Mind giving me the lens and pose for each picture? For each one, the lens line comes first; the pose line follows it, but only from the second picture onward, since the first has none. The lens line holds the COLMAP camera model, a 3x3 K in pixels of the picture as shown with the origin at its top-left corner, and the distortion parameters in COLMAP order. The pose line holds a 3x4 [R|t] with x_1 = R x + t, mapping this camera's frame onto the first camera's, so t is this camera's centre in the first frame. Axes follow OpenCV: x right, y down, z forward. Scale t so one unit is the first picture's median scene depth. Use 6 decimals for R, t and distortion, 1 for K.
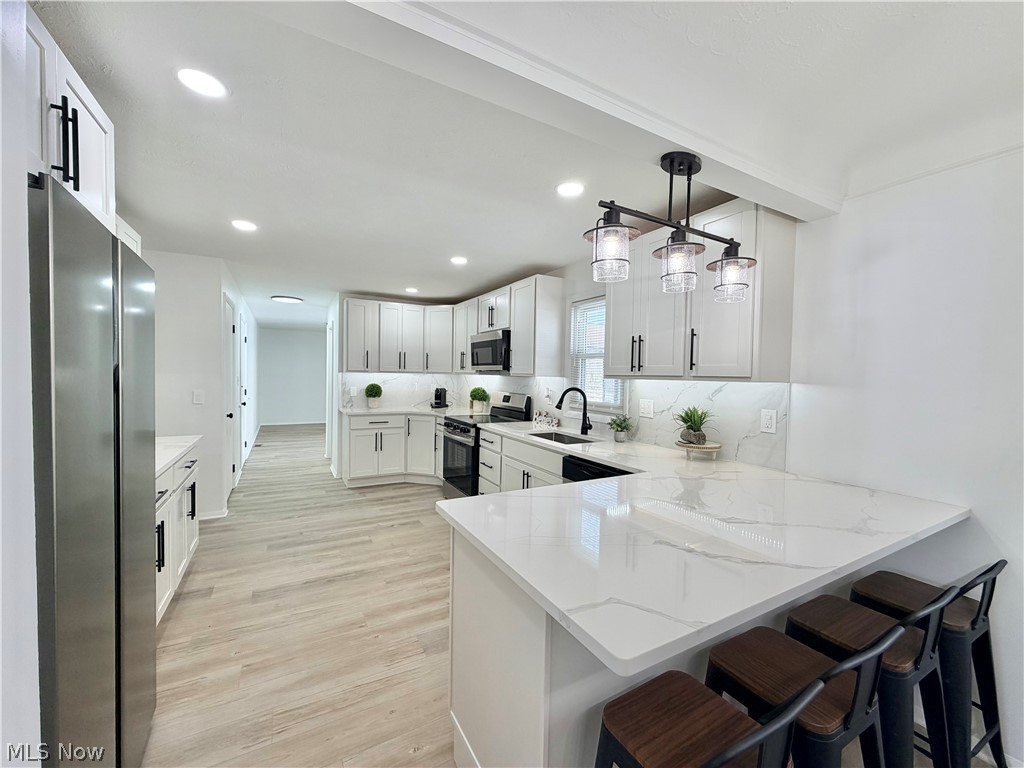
lens RADIAL K [[407.5, 0, 507.6], [0, 407.5, 385.4], [0, 0, 1]] dist [0.000746, 0.000399]
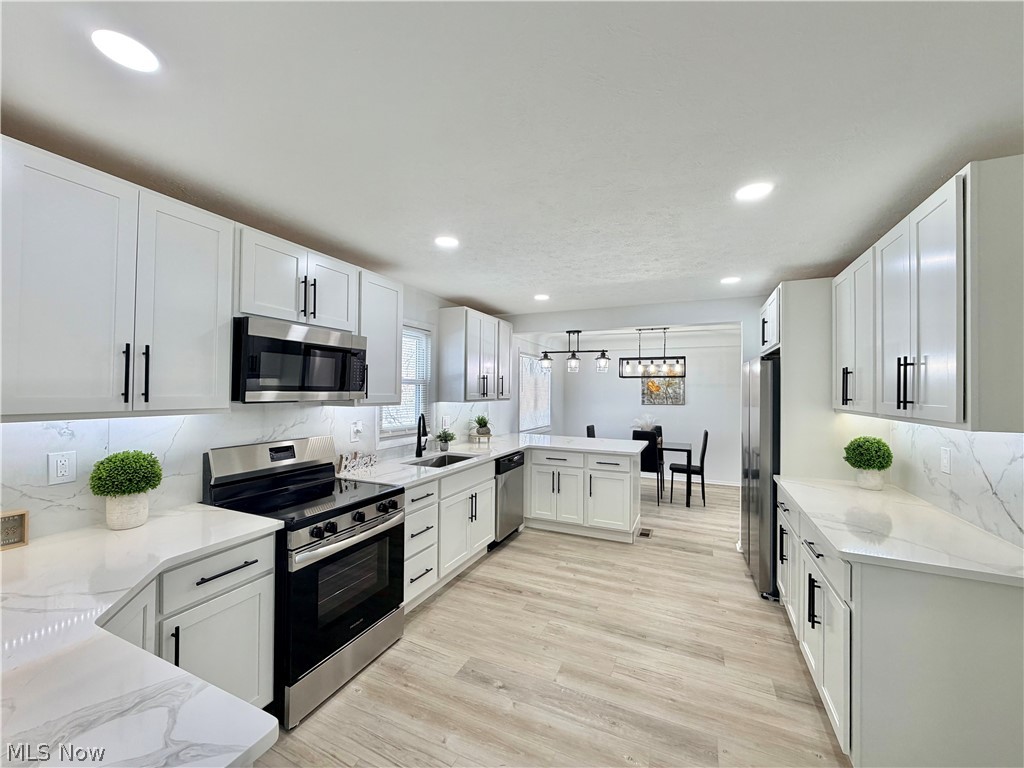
lens RADIAL K [[407.5, 0, 507.6], [0, 407.5, 385.4], [0, 0, 1]] dist [0.000746, 0.000399]
pose [[-0.591090, -0.016209, 0.806443, -0.651844], [0.000395, 0.999792, 0.020384, -0.071014], [-0.806606, 0.012367, -0.590961, 1.175724]]
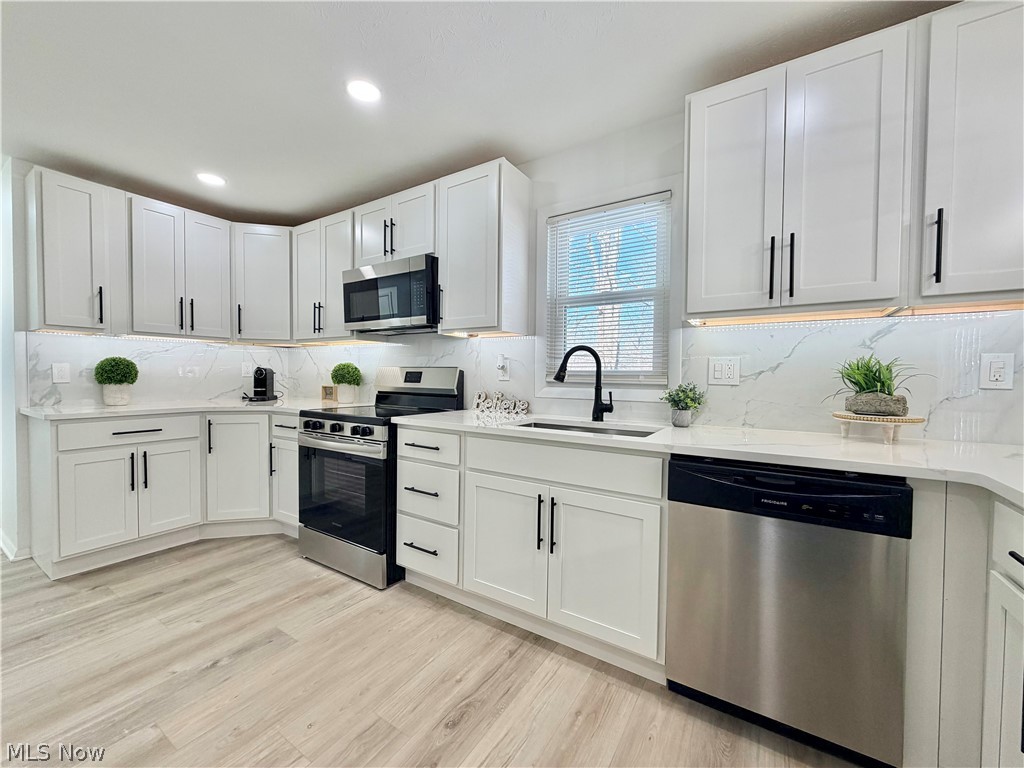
lens RADIAL K [[407.5, 0, 507.6], [0, 407.5, 385.4], [0, 0, 1]] dist [0.000746, 0.000399]
pose [[0.880420, -0.021314, 0.473715, -0.185369], [0.019643, 0.999771, 0.008475, 0.047236], [-0.473788, 0.001843, 0.880637, 0.422759]]
